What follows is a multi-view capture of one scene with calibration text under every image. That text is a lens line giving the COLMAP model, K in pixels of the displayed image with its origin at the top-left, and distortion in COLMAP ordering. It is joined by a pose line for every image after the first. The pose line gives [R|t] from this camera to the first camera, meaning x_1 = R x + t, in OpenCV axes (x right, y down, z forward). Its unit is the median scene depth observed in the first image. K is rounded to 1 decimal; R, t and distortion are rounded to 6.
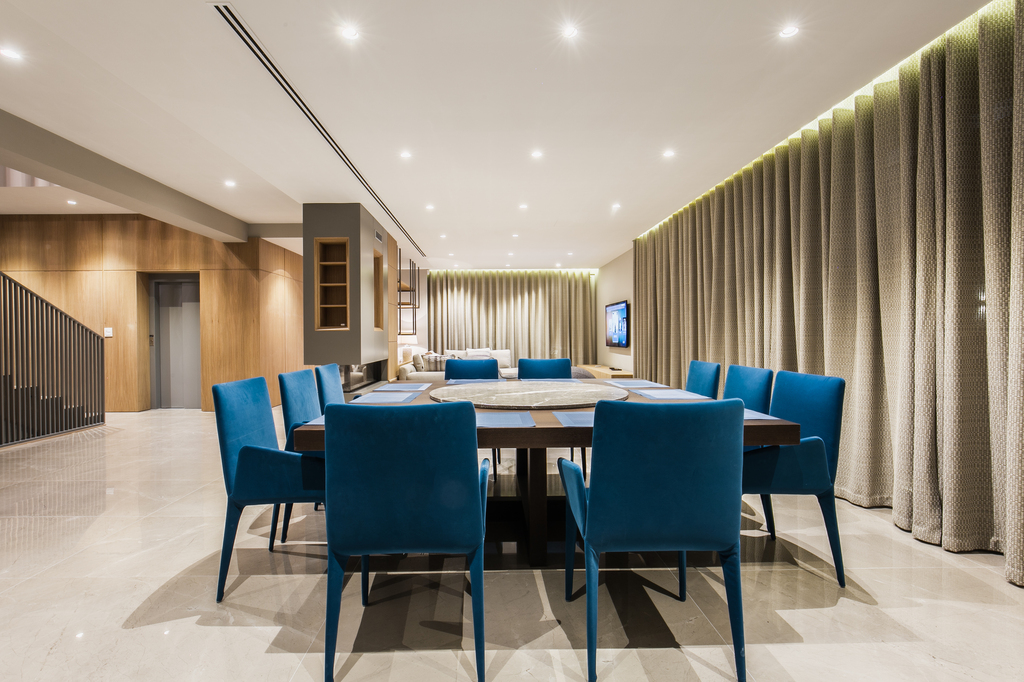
lens RADIAL K [[471.1, 0, 483.2], [0, 471.1, 339.6], [0, 0, 1]] dist [-0.013746, 0.000584]
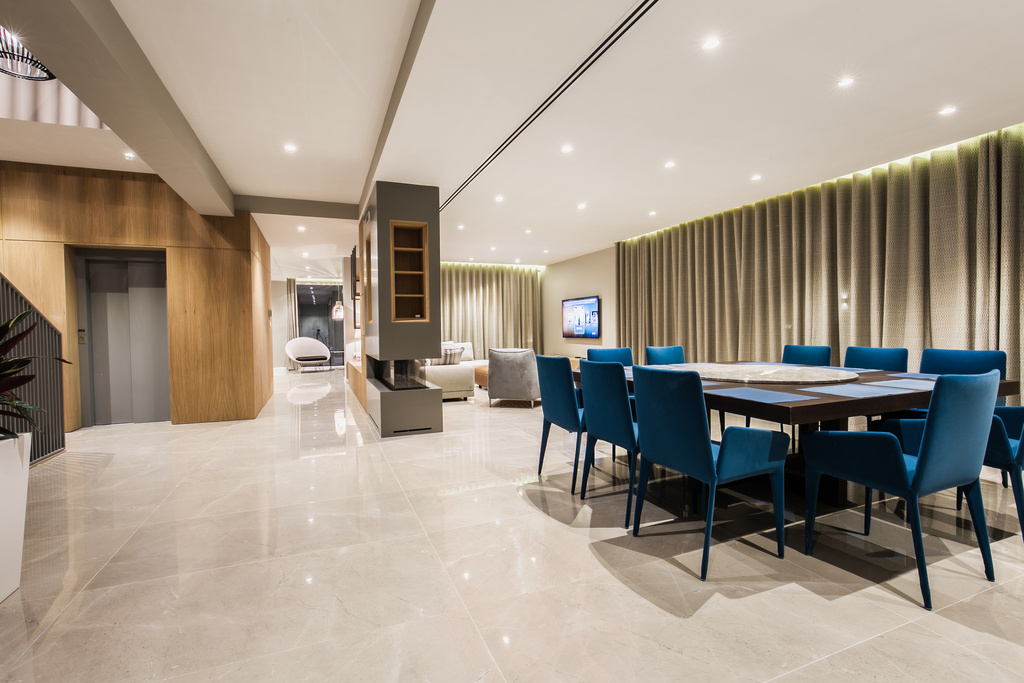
lens RADIAL K [[471.1, 0, 502.9], [0, 471.1, 335.6], [0, 0, 1]] dist [-0.013746, 0.000584]
pose [[0.931044, -0.010548, 0.364754, -0.349946], [0.009278, 0.999943, 0.005235, 0.002644], [-0.364788, -0.001490, 0.931089, 0.051075]]
